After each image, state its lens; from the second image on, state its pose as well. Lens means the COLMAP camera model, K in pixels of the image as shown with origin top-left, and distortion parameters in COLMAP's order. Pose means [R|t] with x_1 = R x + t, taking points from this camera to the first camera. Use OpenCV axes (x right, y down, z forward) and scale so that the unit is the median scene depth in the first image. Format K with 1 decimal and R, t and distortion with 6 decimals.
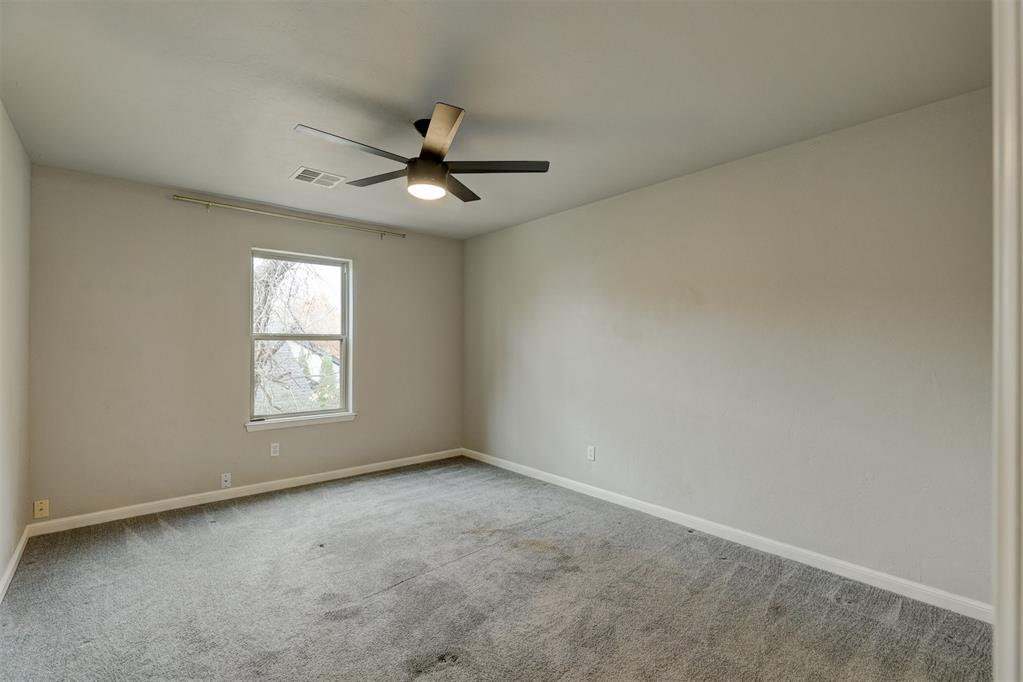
lens RADIAL K [[473.2, 0, 507.4], [0, 473.2, 341.1], [0, 0, 1]] dist [0.001179, 0.000197]
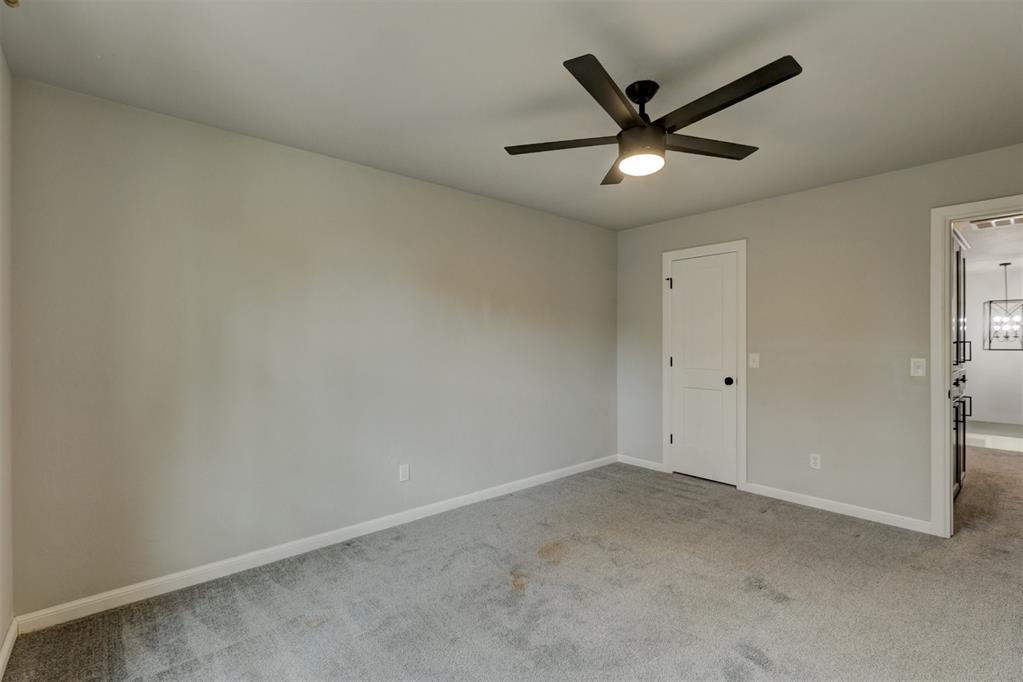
lens RADIAL K [[473.2, 0, 507.4], [0, 473.2, 341.1], [0, 0, 1]] dist [0.001179, 0.000197]
pose [[0.010326, -0.003695, 0.999940, -0.838439], [0.022950, 0.999731, 0.003457, 0.001190], [-0.999683, 0.022913, 0.010408, 0.999866]]
